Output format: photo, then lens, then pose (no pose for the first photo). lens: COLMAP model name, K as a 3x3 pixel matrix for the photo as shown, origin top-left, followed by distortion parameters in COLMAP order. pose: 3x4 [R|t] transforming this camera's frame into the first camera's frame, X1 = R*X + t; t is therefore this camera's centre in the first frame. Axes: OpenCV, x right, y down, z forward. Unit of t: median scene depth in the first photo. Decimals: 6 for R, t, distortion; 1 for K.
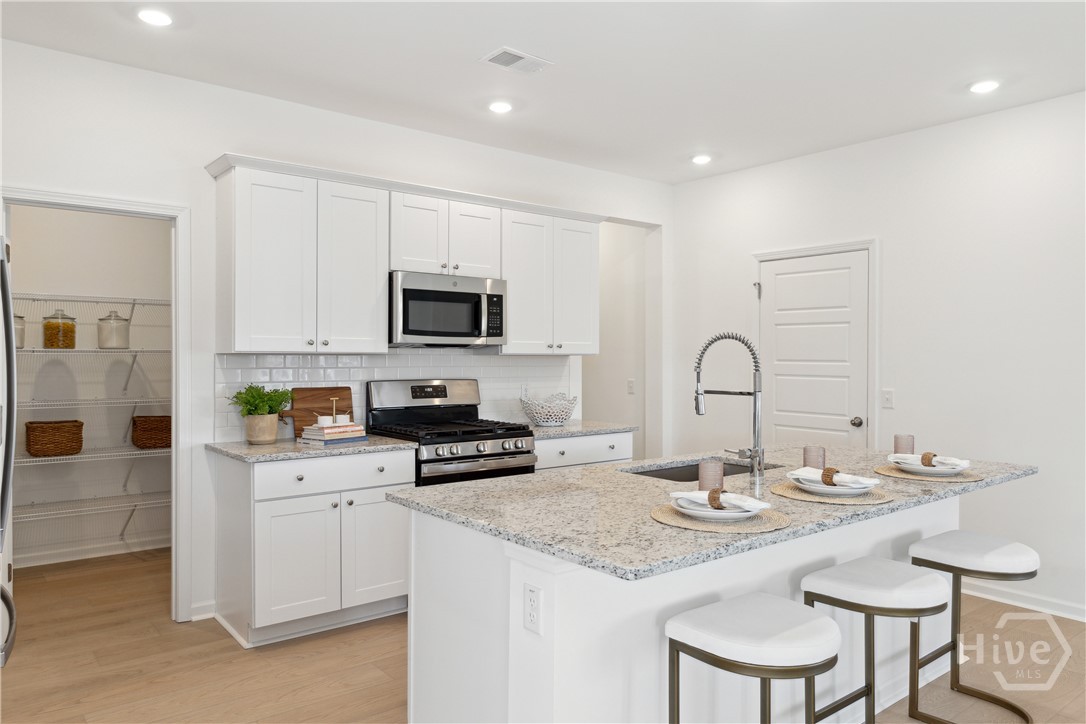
lens RADIAL K [[732.6, 0, 534.5], [0, 732.6, 367.6], [0, 0, 1]] dist [-0.007233, 0.007406]
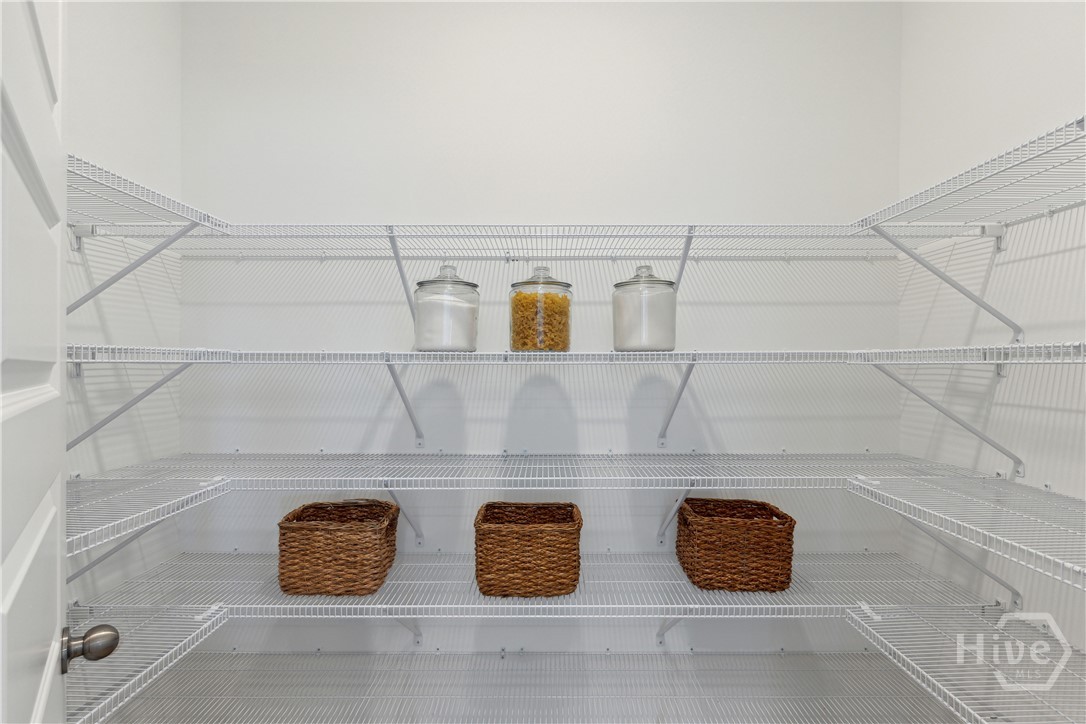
lens RADIAL K [[534.6, 0, 551.9], [0, 534.6, 363.7], [0, 0, 1]] dist [-0.010122, 0.001400]
pose [[0.786762, -0.006212, -0.617226, -0.448769], [-0.005271, 0.999845, -0.016781, -0.013160], [0.617234, 0.016456, 0.786607, 0.760694]]
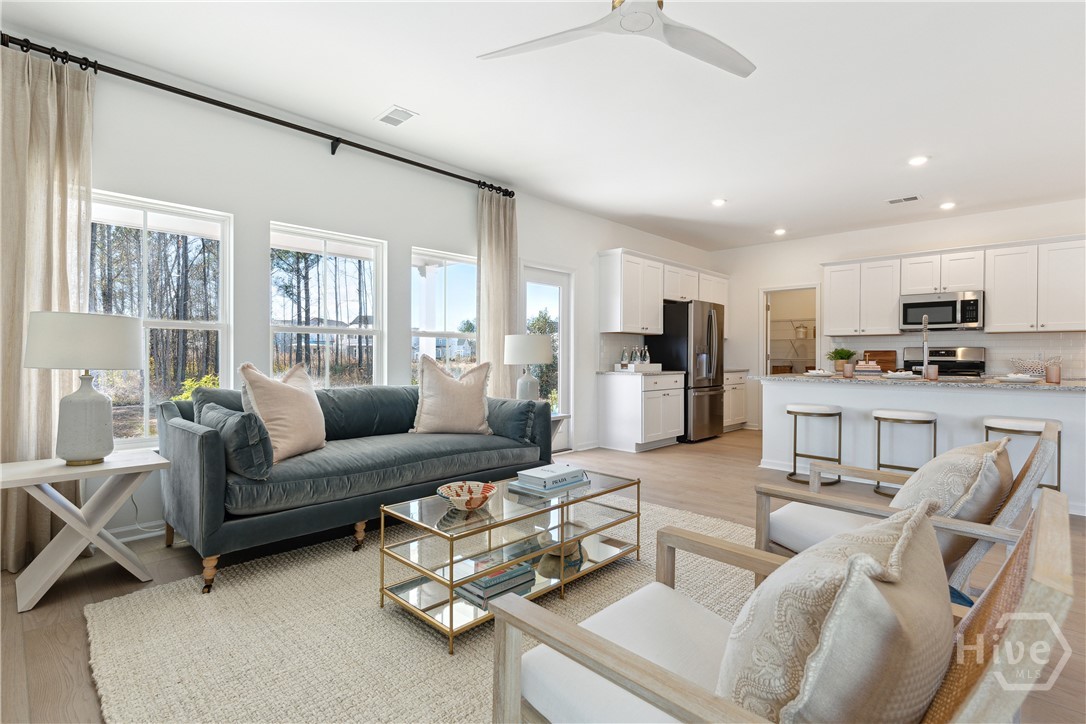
lens RADIAL K [[517.0, 0, 533.3], [0, 517.0, 355.7], [0, 0, 1]] dist [0.000850, -0.000448]
pose [[0.119412, -0.003948, -0.992837, 1.080488], [-0.020673, 0.999765, -0.006462, 0.069894], [0.992630, 0.021296, 0.119303, -0.232515]]
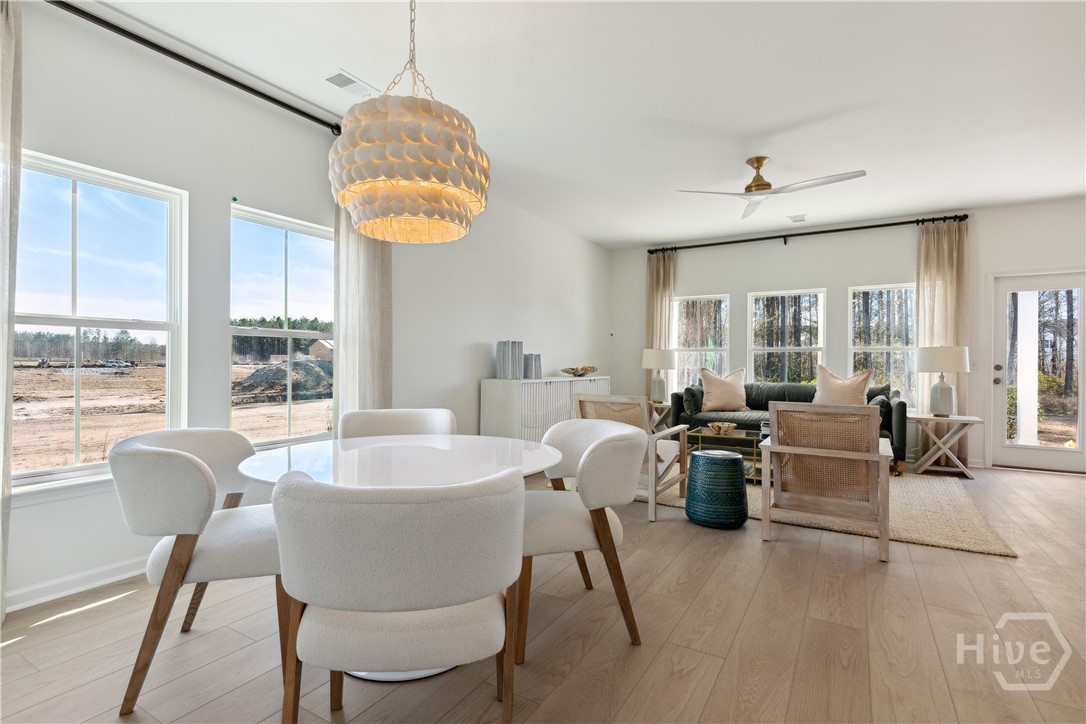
lens RADIAL K [[517.0, 0, 542.3], [0, 517.0, 366.9], [0, 0, 1]] dist [0.000850, -0.000448]
pose [[-0.938236, -0.007543, -0.345914, 1.322442], [-0.016774, 0.999578, 0.023699, 0.055046], [0.345590, 0.028038, -0.937967, 0.664175]]
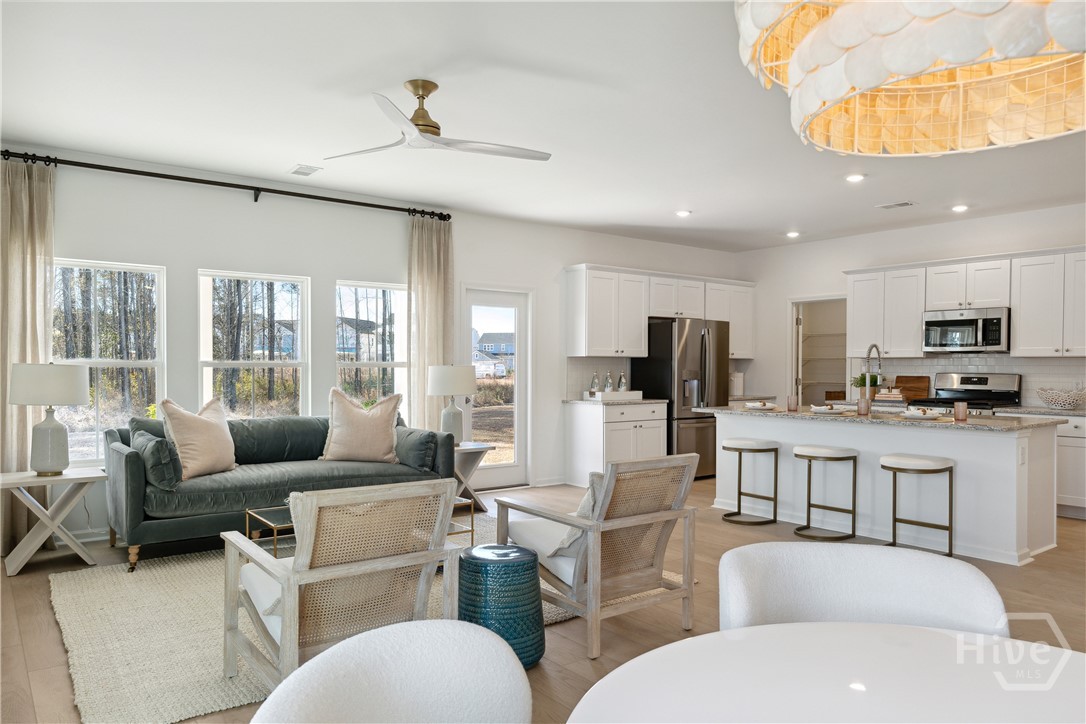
lens RADIAL K [[732.6, 0, 527.6], [0, 732.6, 375.5], [0, 0, 1]] dist [-0.007233, 0.007406]
pose [[-0.029870, 0.008535, -0.999517, 1.491197], [-0.020303, 0.999752, 0.009143, 0.026526], [0.999348, 0.020567, -0.029690, 0.066820]]
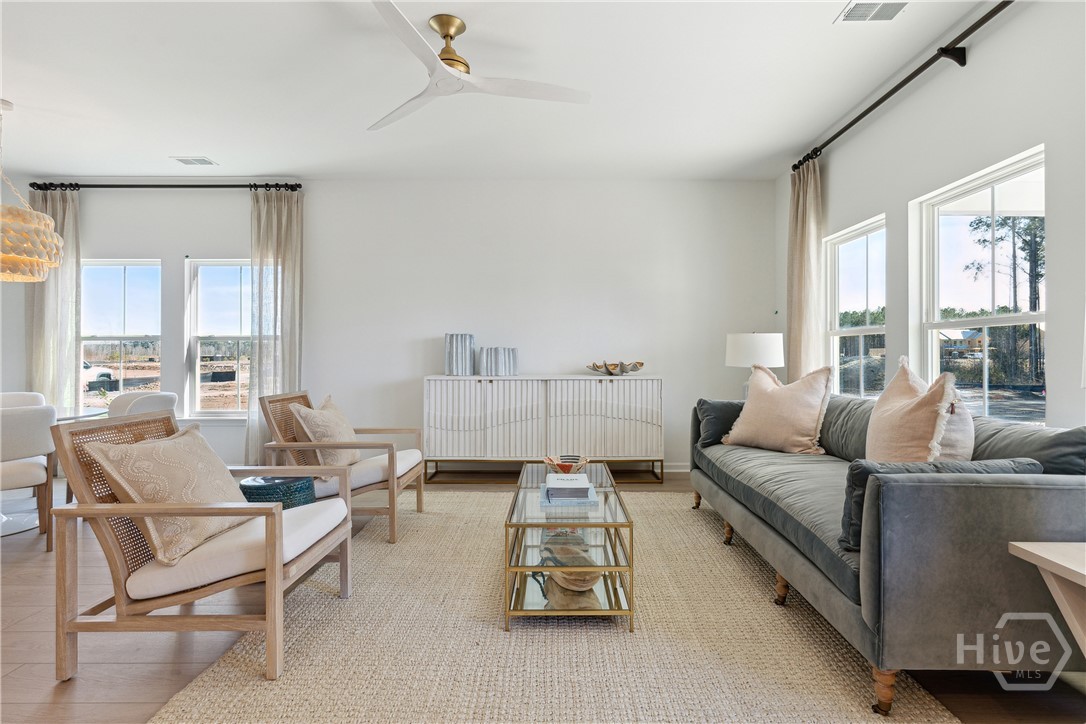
lens RADIAL K [[555.1, 0, 544.4], [0, 555.1, 352.1], [0, 0, 1]] dist [0.005644, 0.001082]
pose [[-0.780971, -0.001061, 0.624566, 0.161642], [0.007419, 0.999912, 0.010976, 0.051980], [-0.624523, 0.013205, -0.780895, 0.333359]]
